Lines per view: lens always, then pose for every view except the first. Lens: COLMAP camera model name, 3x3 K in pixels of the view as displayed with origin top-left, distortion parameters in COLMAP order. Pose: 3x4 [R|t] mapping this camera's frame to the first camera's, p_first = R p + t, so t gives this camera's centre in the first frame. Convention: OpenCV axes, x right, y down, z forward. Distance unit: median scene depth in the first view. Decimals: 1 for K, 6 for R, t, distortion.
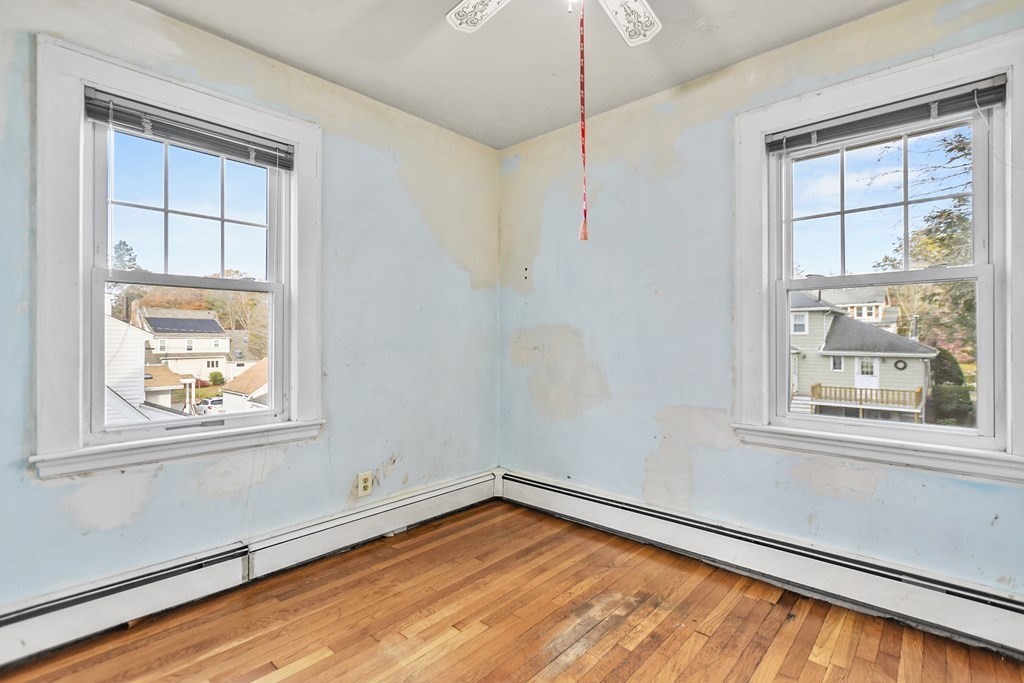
lens RADIAL K [[491.7, 0, 510.3], [0, 491.7, 342.6], [0, 0, 1]] dist [0.002061, 0.000148]
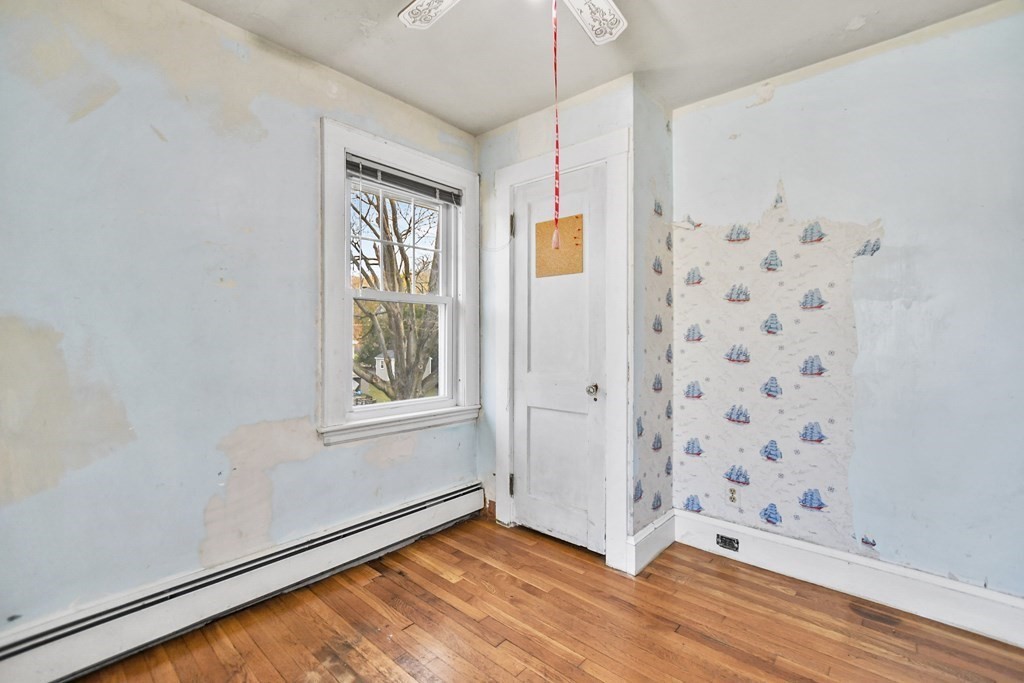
lens RADIAL K [[450.2, 0, 510.0], [0, 450.2, 336.3], [0, 0, 1]] dist [-0.010819, 0.001880]
pose [[-0.013180, -0.000975, 0.999913, -0.488616], [0.004015, 0.999991, 0.001028, -0.020487], [-0.999905, 0.004028, -0.013176, 0.691127]]
